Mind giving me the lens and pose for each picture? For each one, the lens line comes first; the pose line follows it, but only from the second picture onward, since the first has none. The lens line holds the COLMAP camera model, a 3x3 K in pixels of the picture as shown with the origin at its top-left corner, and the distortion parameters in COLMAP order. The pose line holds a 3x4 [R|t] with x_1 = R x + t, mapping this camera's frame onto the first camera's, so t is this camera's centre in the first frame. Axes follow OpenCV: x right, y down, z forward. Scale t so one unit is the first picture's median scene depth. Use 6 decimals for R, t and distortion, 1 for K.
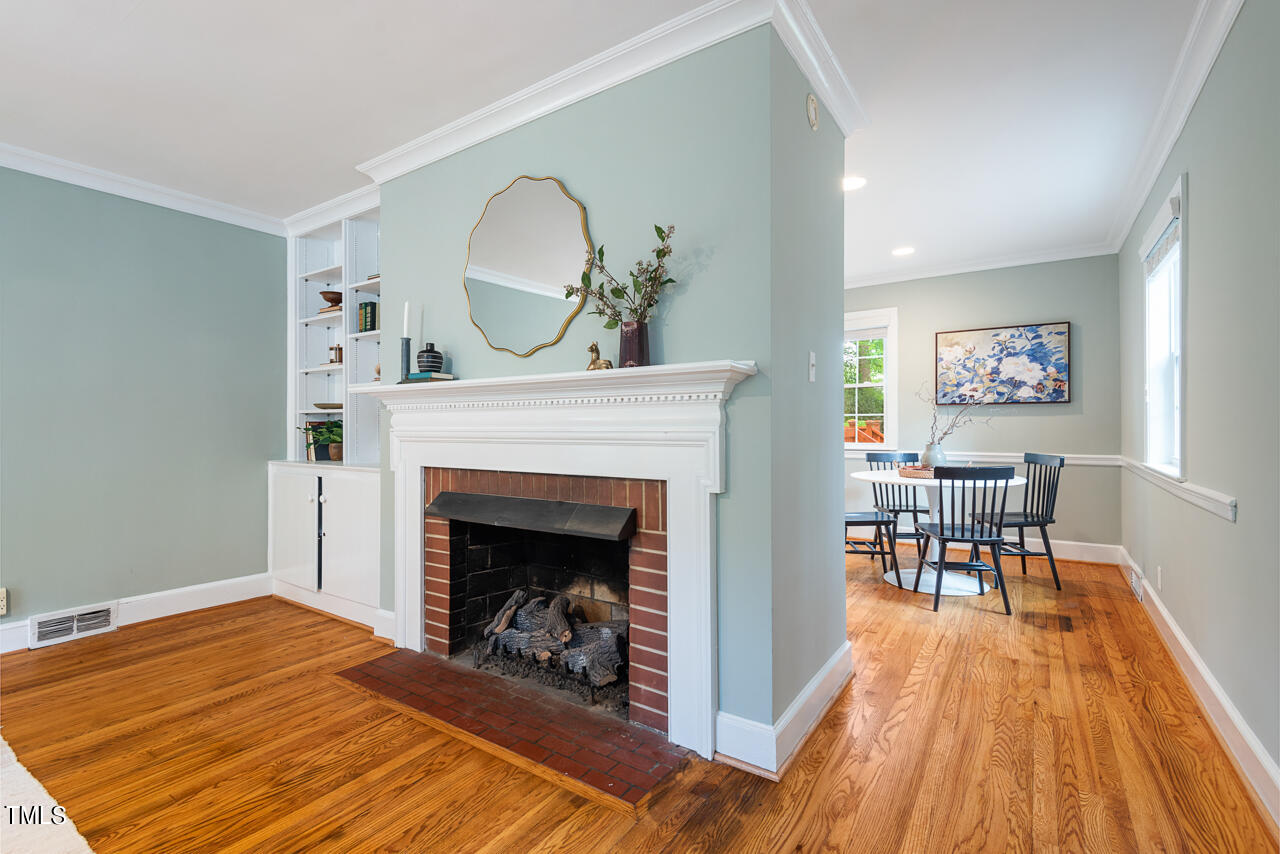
lens RADIAL K [[578.9, 0, 646.1], [0, 578.9, 424.0], [0, 0, 1]] dist [0.022920, -0.014402]
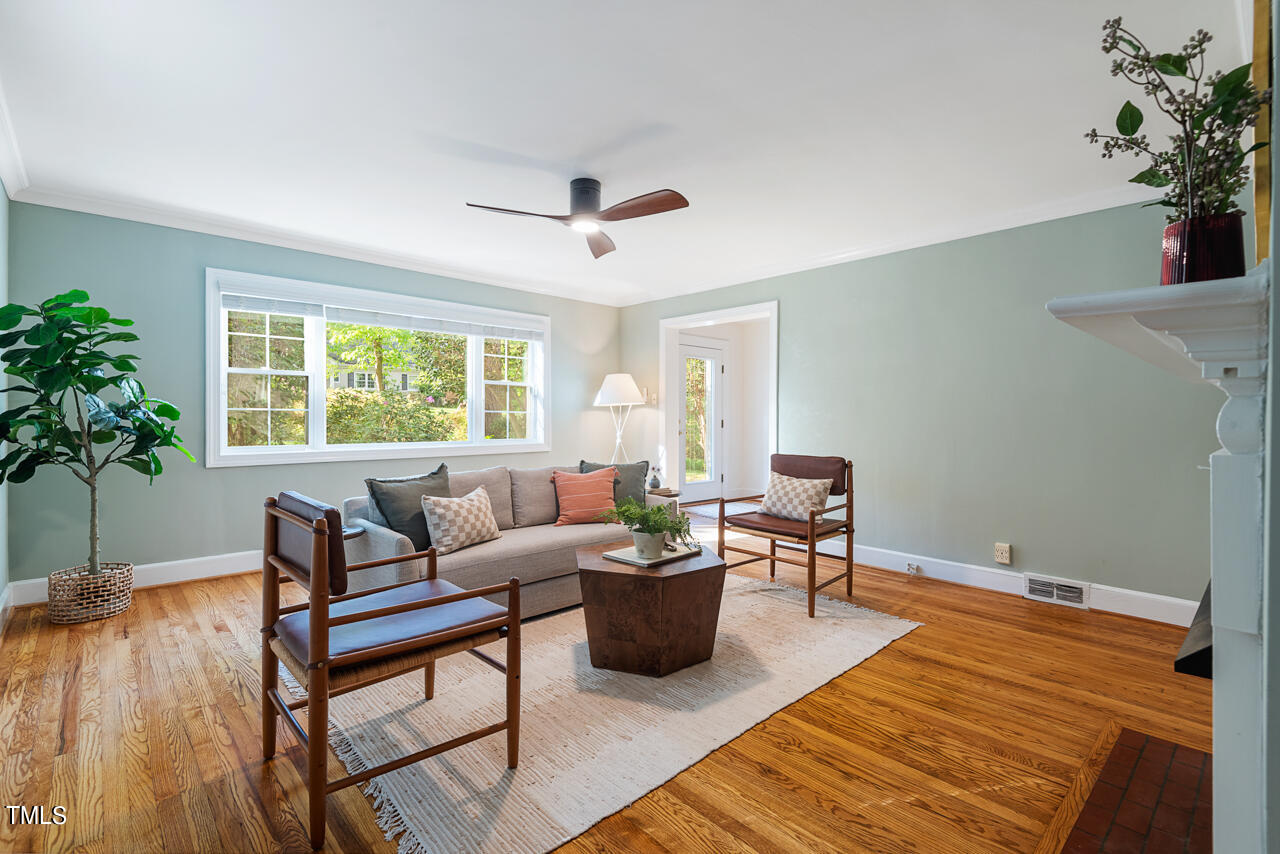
lens RADIAL K [[578.9, 0, 639.3], [0, 578.9, 420.6], [0, 0, 1]] dist [0.022920, -0.014402]
pose [[-0.231868, 0.007133, -0.972721, 0.298175], [0.001604, 0.999975, 0.006951, -0.011006], [0.972746, 0.000052, -0.231873, 0.361223]]
